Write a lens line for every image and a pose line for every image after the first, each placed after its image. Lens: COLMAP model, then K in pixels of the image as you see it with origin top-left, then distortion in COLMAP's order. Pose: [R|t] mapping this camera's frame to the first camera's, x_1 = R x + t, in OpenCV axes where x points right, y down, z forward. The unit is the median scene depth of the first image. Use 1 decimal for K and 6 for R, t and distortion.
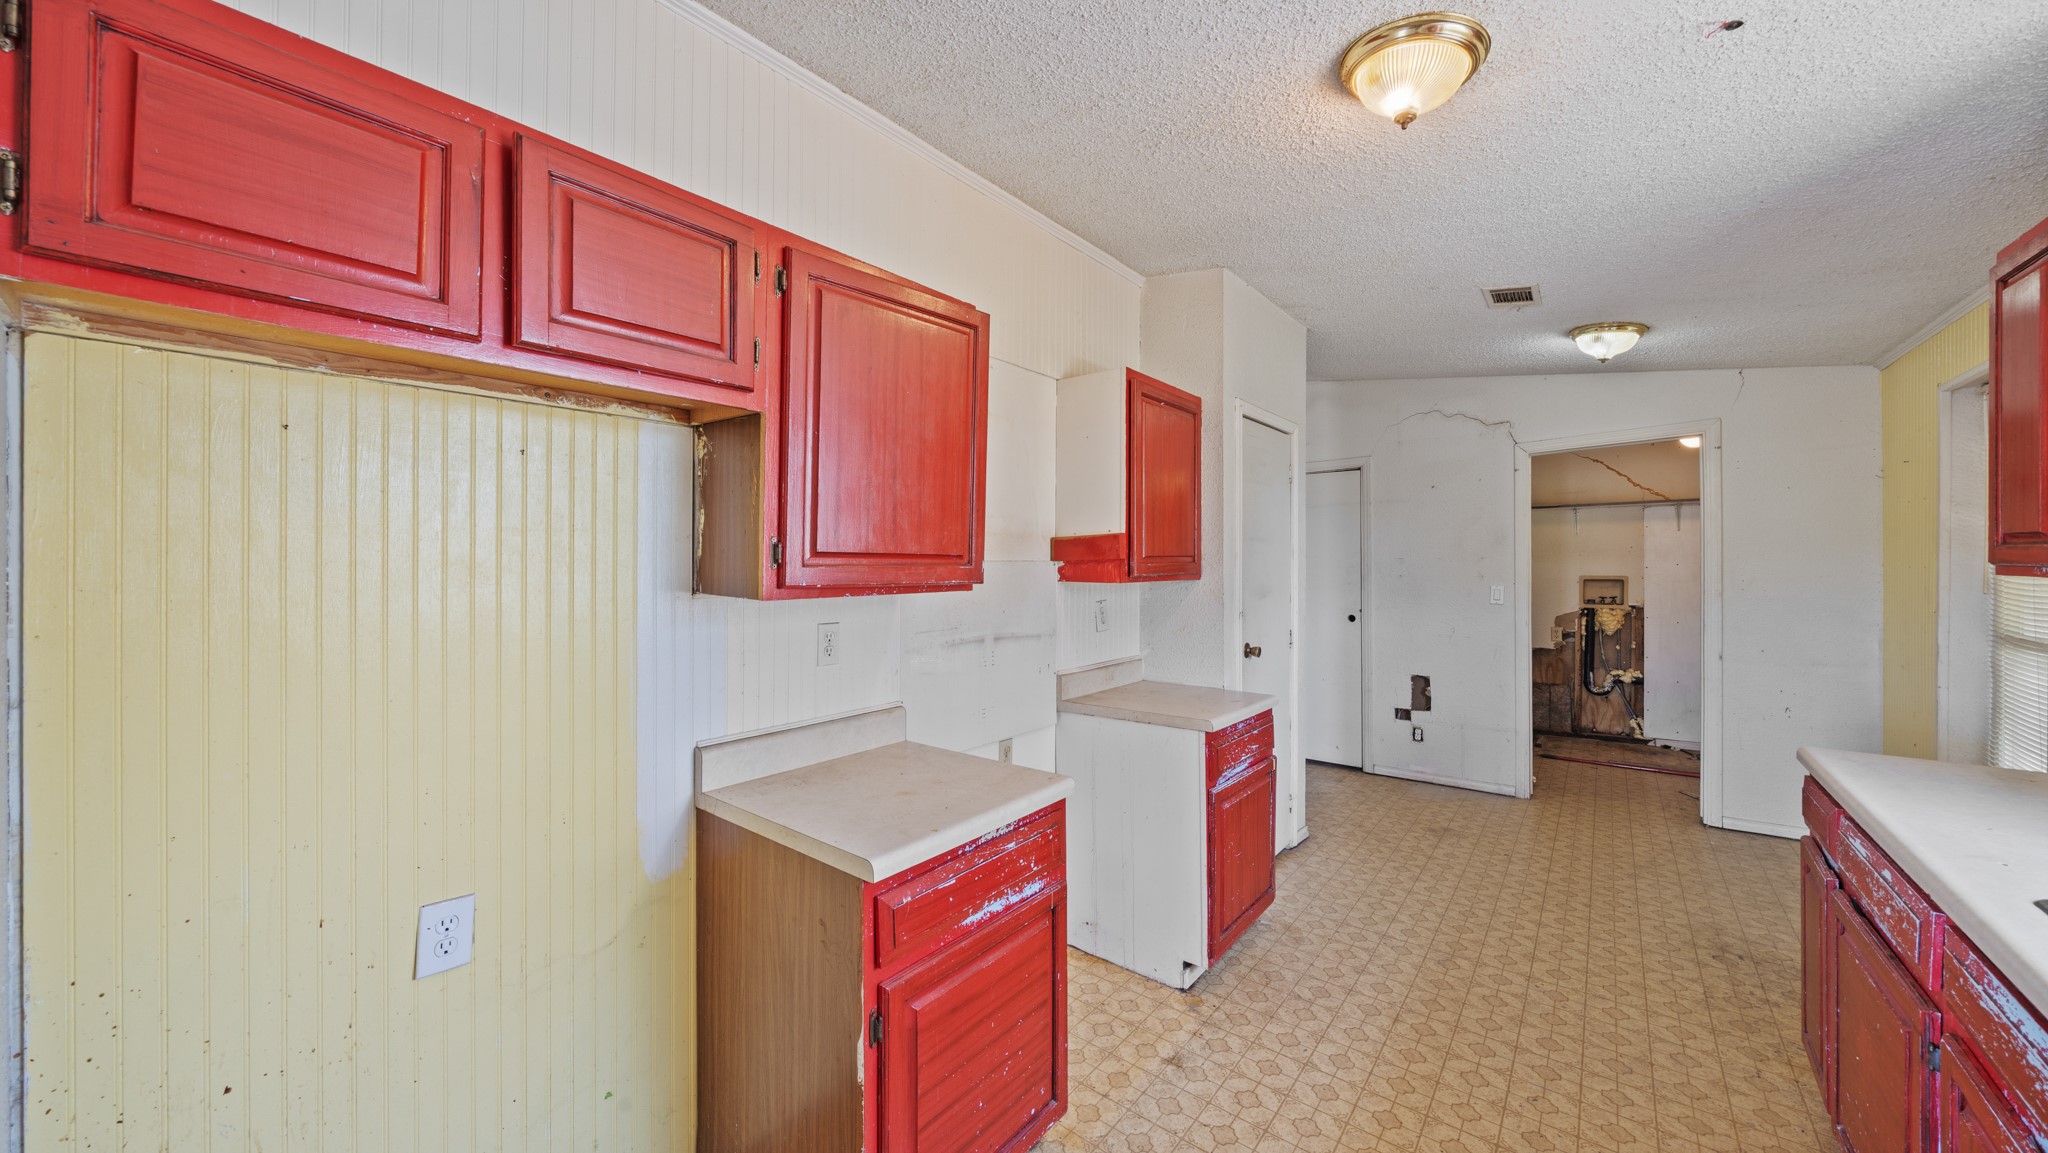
lens RADIAL K [[711.5, 0, 1019.2], [0, 711.5, 560.1], [0, 0, 1]] dist [-0.005143, 0.000080]
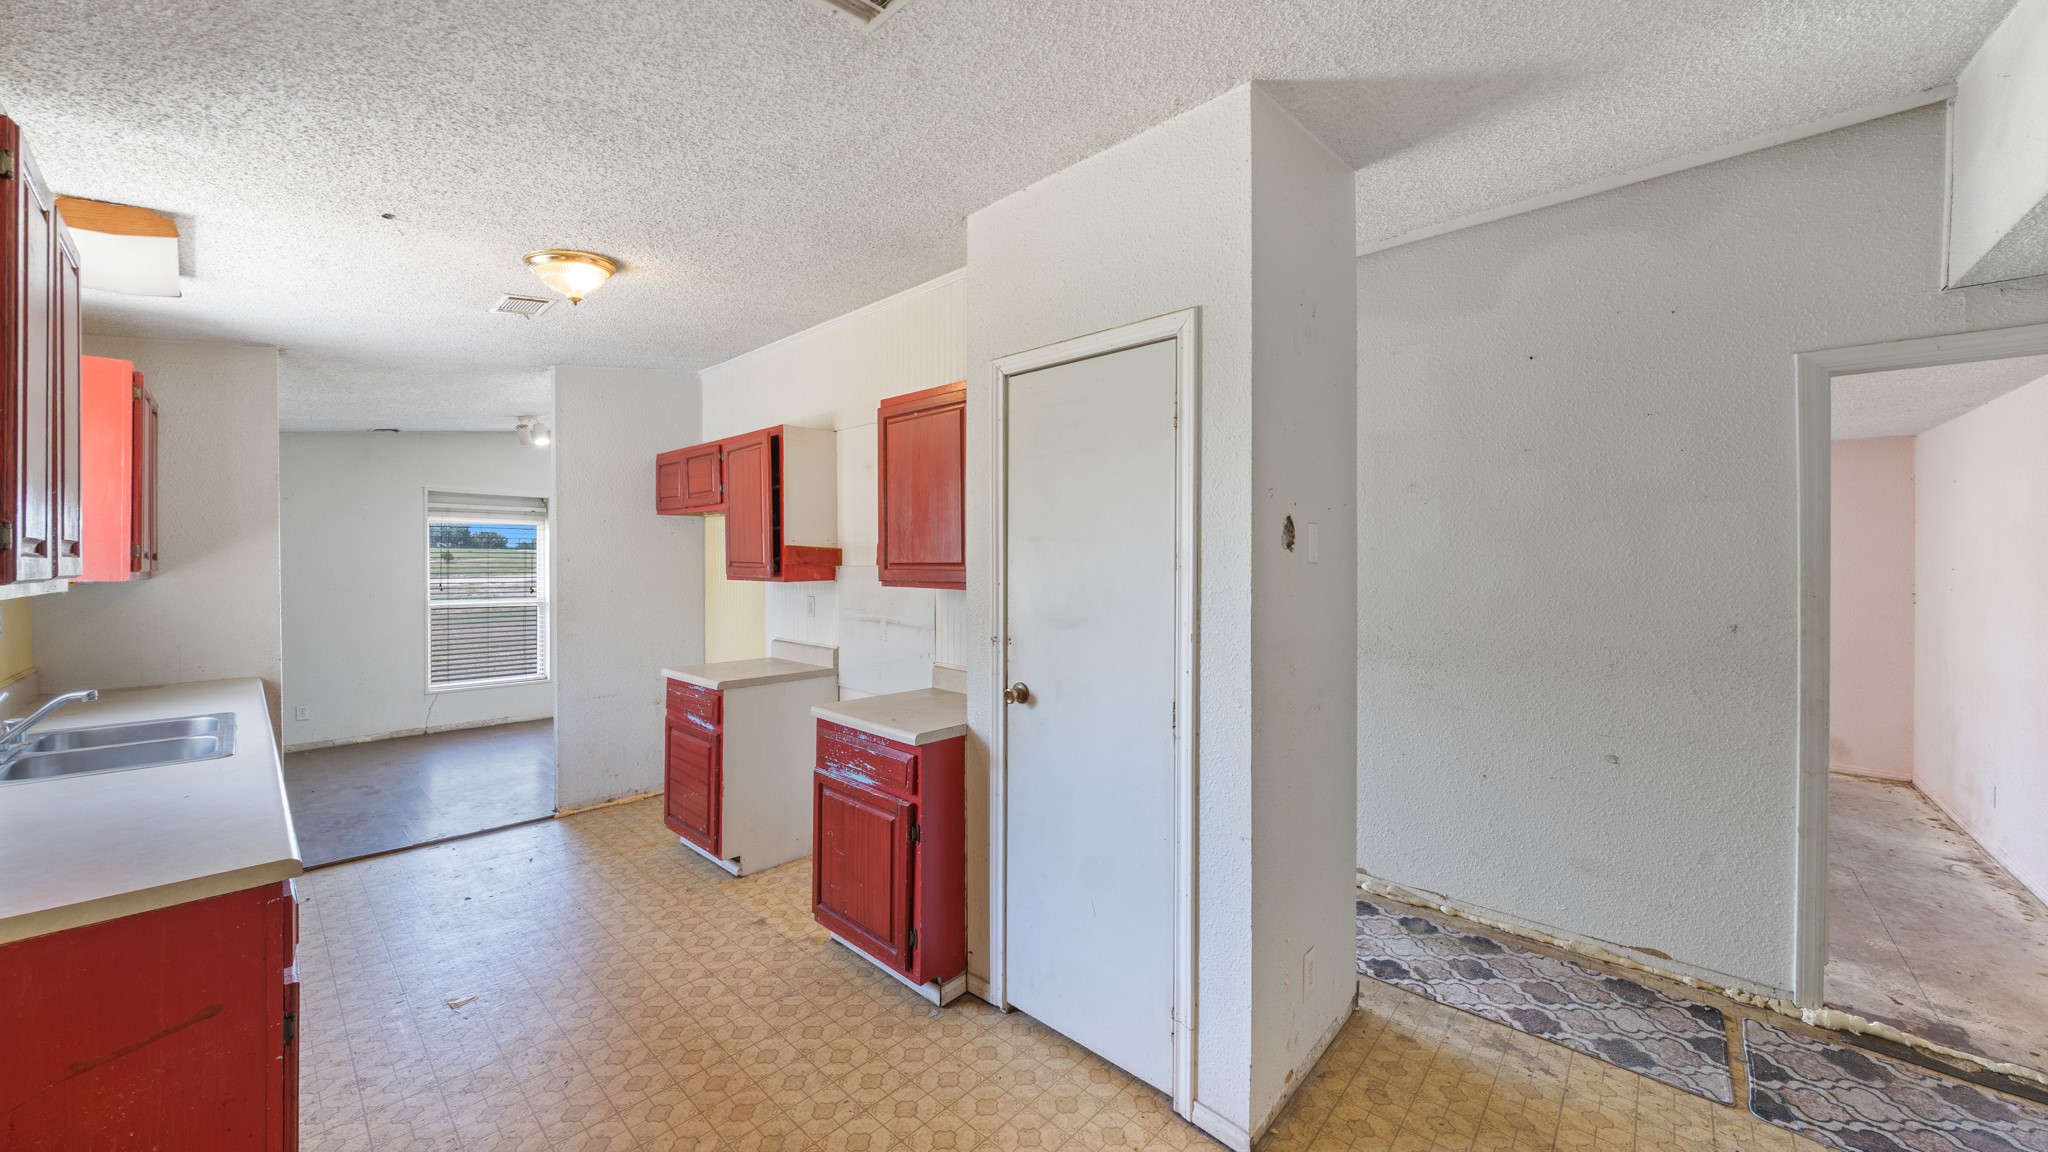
lens RADIAL K [[720.7, 0, 1024.0], [0, 720.7, 576.0], [0, 0, 1]] dist [-0.008503, 0.000063]
pose [[-0.050183, 0.018412, -0.998570, 0.952014], [-0.003294, 0.999822, 0.018601, -0.004148], [0.998735, 0.004223, -0.050113, 0.946074]]
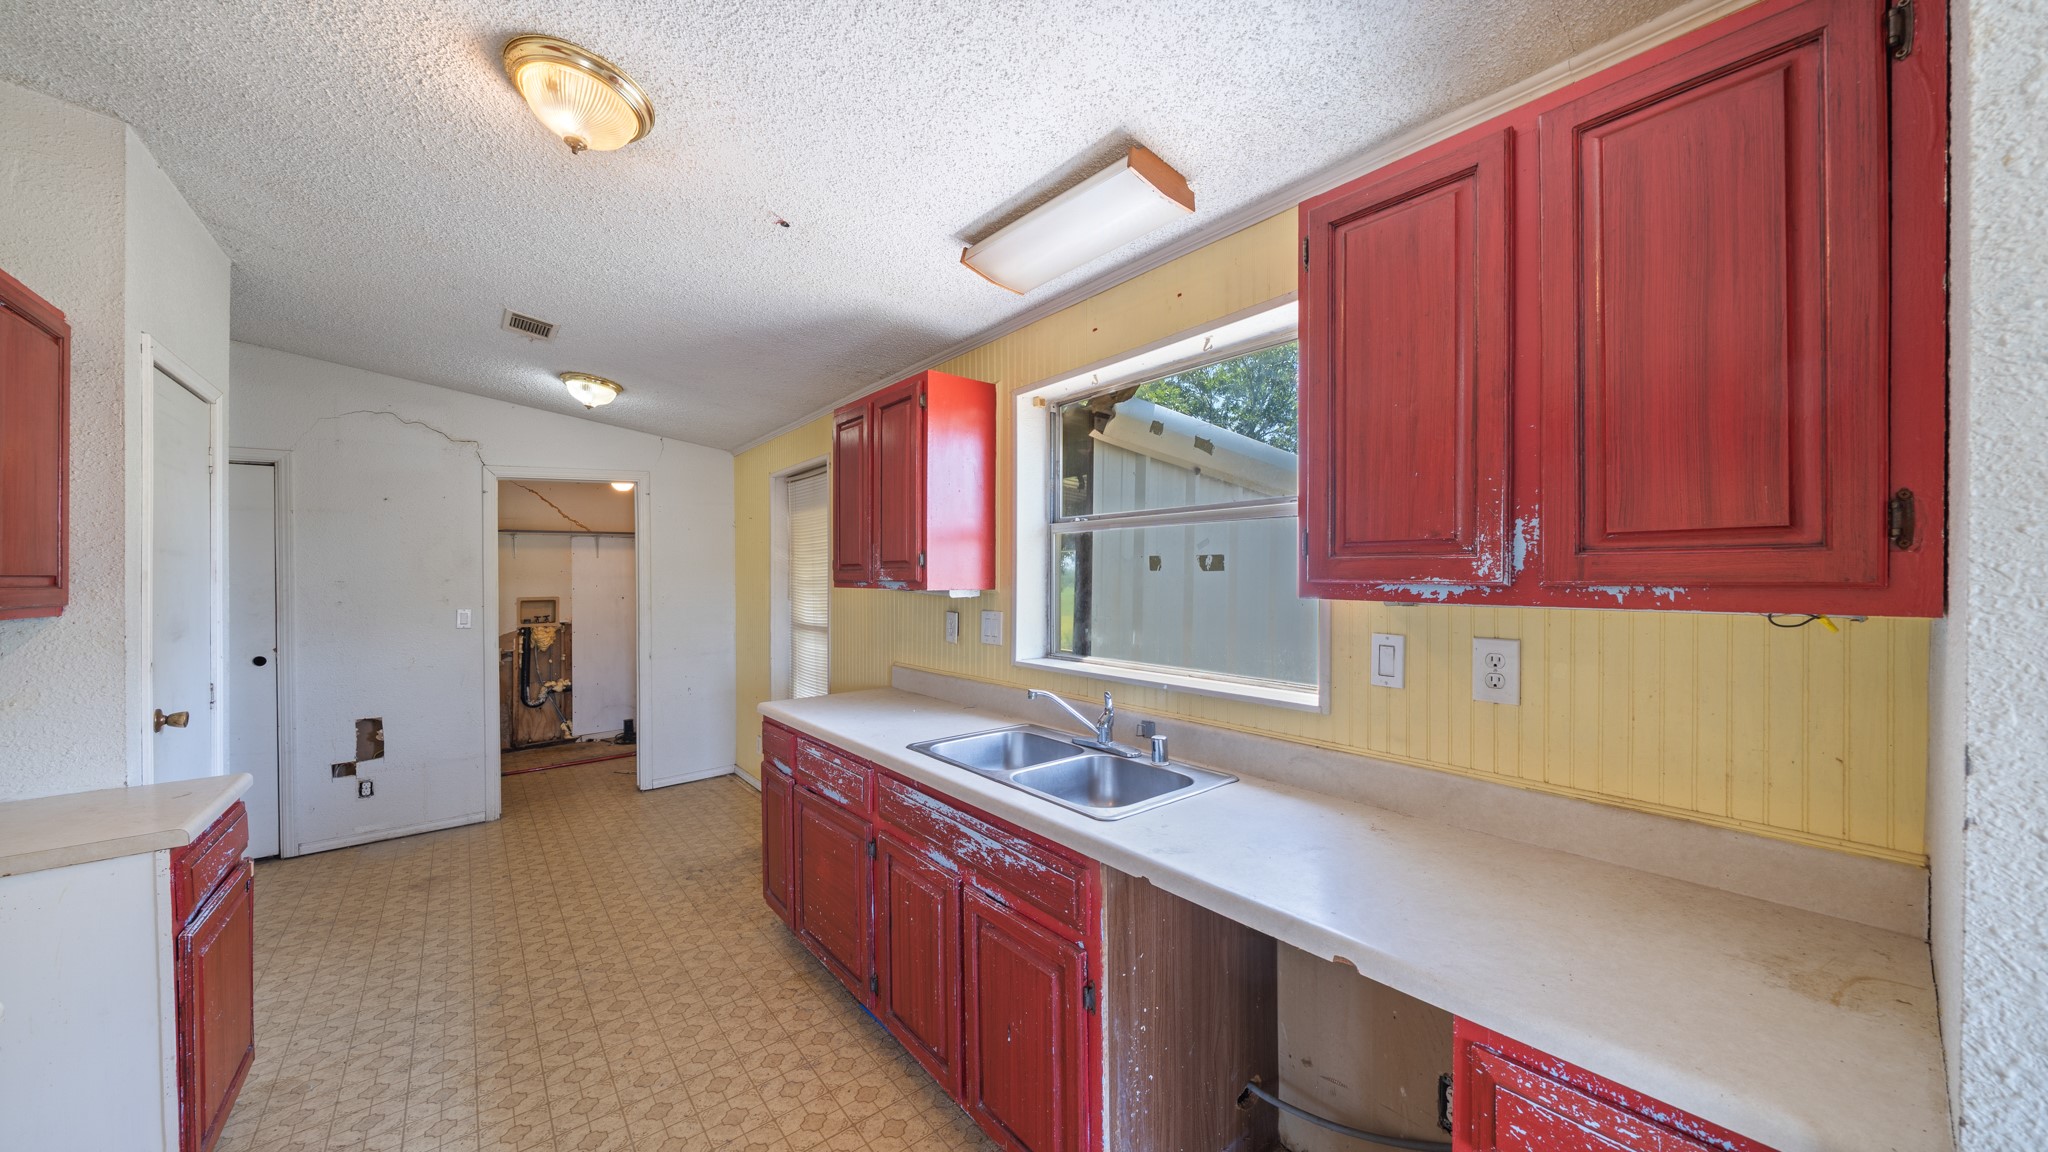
lens RADIAL K [[704.1, 0, 1024.0], [0, 704.1, 576.0], [0, 0, 1]] dist [-0.001566, -0.000081]
pose [[0.207750, 0.003661, 0.978175, -0.136724], [0.008171, 0.999952, -0.005478, 0.003202], [-0.978148, 0.009131, 0.207710, 0.074893]]
